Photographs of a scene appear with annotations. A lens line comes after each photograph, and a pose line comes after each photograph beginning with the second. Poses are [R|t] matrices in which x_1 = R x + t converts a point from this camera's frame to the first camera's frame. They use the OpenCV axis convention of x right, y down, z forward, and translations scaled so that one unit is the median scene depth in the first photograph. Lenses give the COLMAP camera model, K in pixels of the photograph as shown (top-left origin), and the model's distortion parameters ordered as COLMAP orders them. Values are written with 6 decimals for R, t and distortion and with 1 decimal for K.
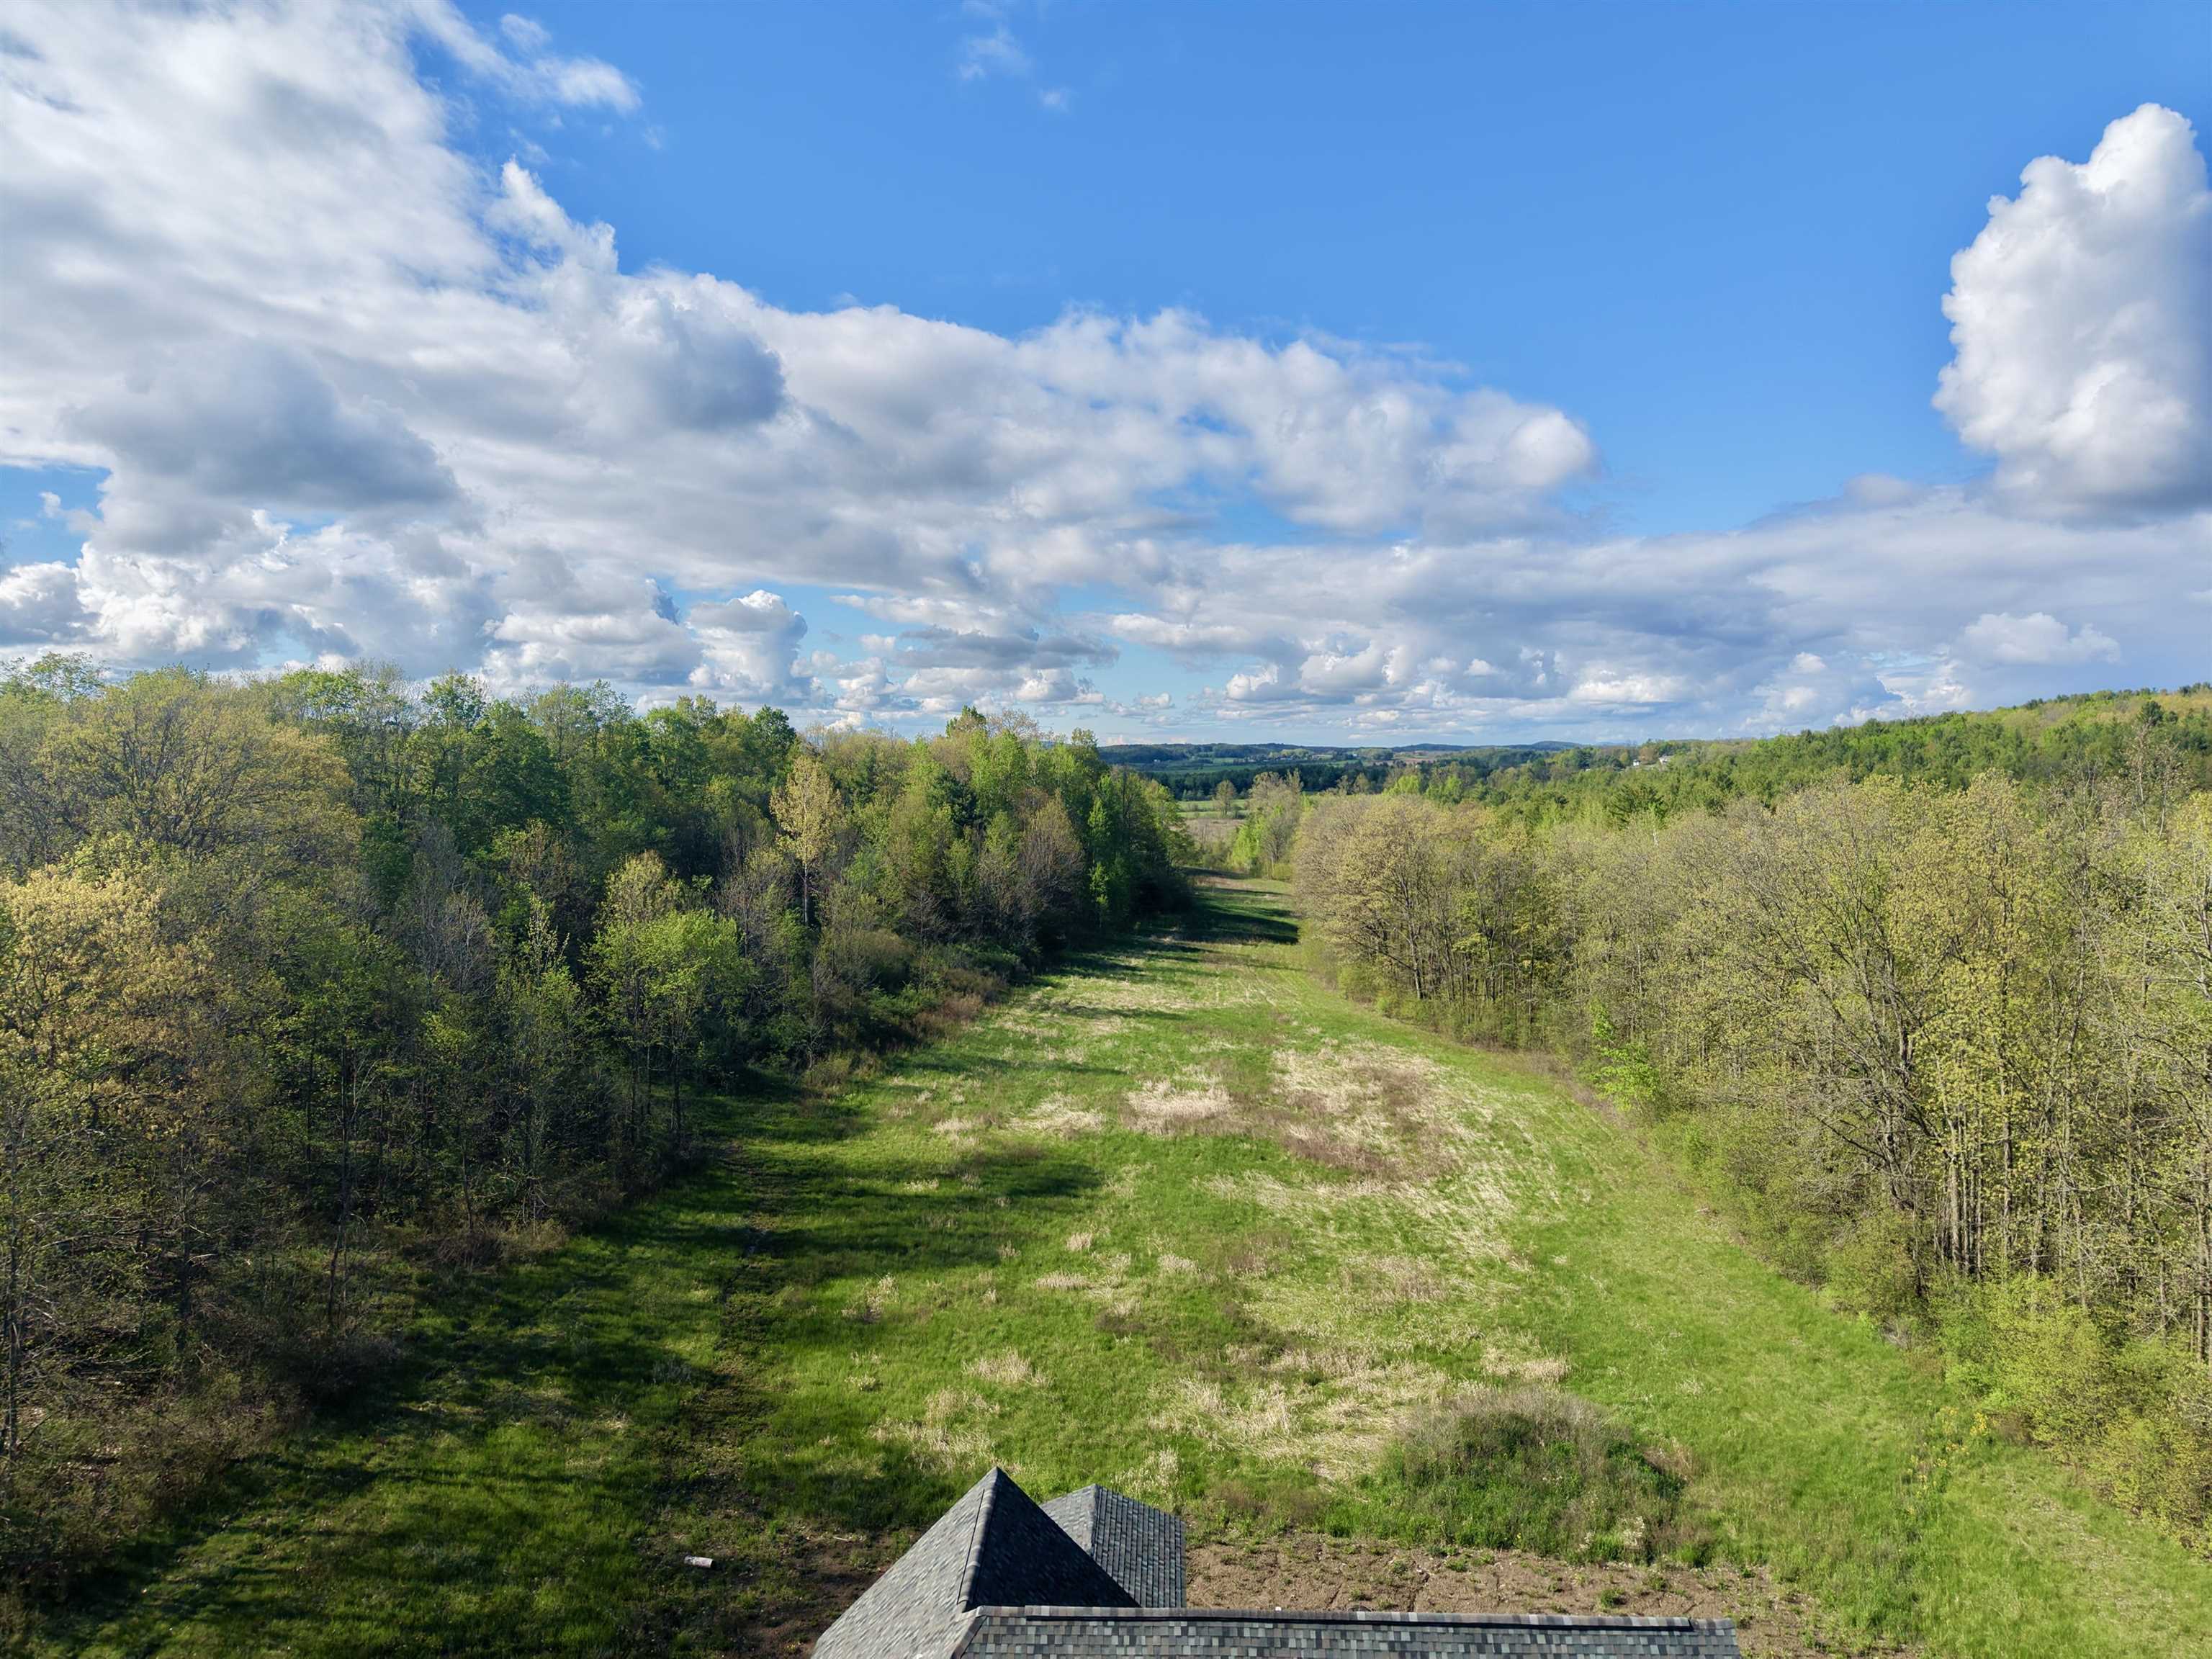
lens RADIAL K [[1459.2, 0, 1106.0], [0, 1459.2, 829.5], [0, 0, 1]] dist [0.003910, 0.000158]
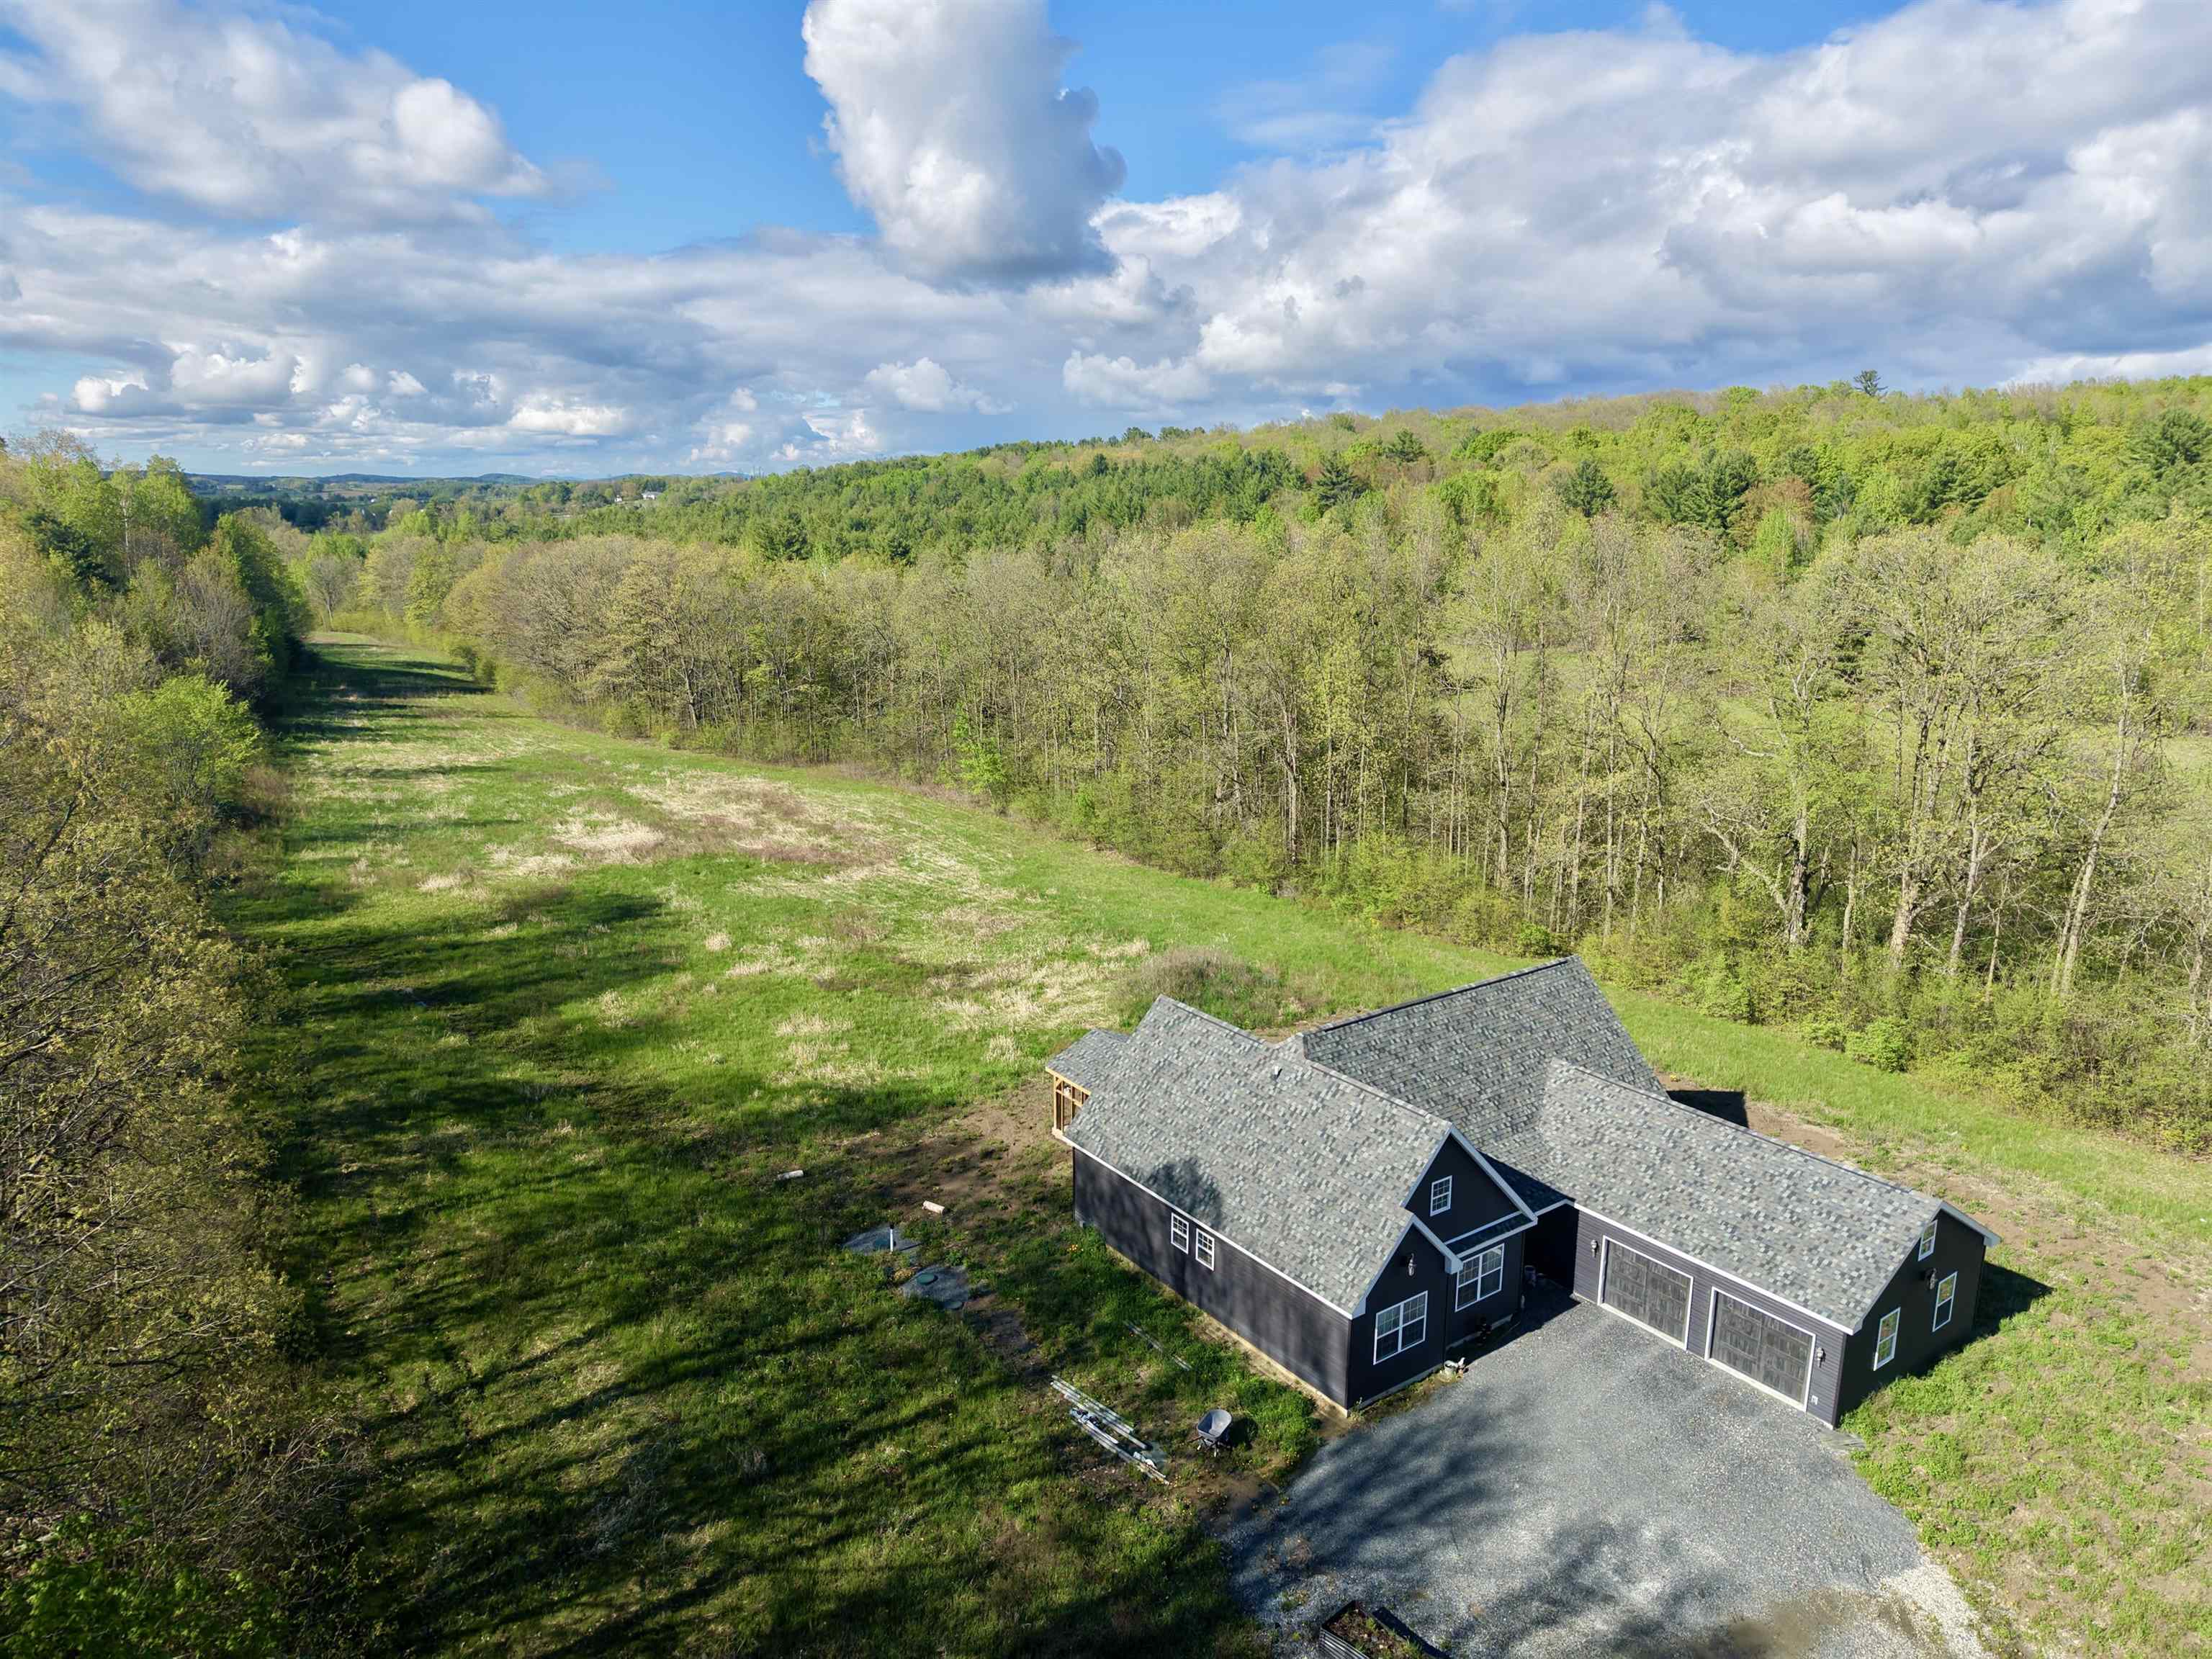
lens RADIAL K [[1459.2, 0, 1106.0], [0, 1459.2, 829.5], [0, 0, 1]] dist [0.003910, 0.000158]
pose [[0.779000, -0.131599, 0.613059, -0.531747], [0.021210, 0.982699, 0.183993, -0.005758], [-0.626665, -0.130328, 0.768313, -0.053698]]
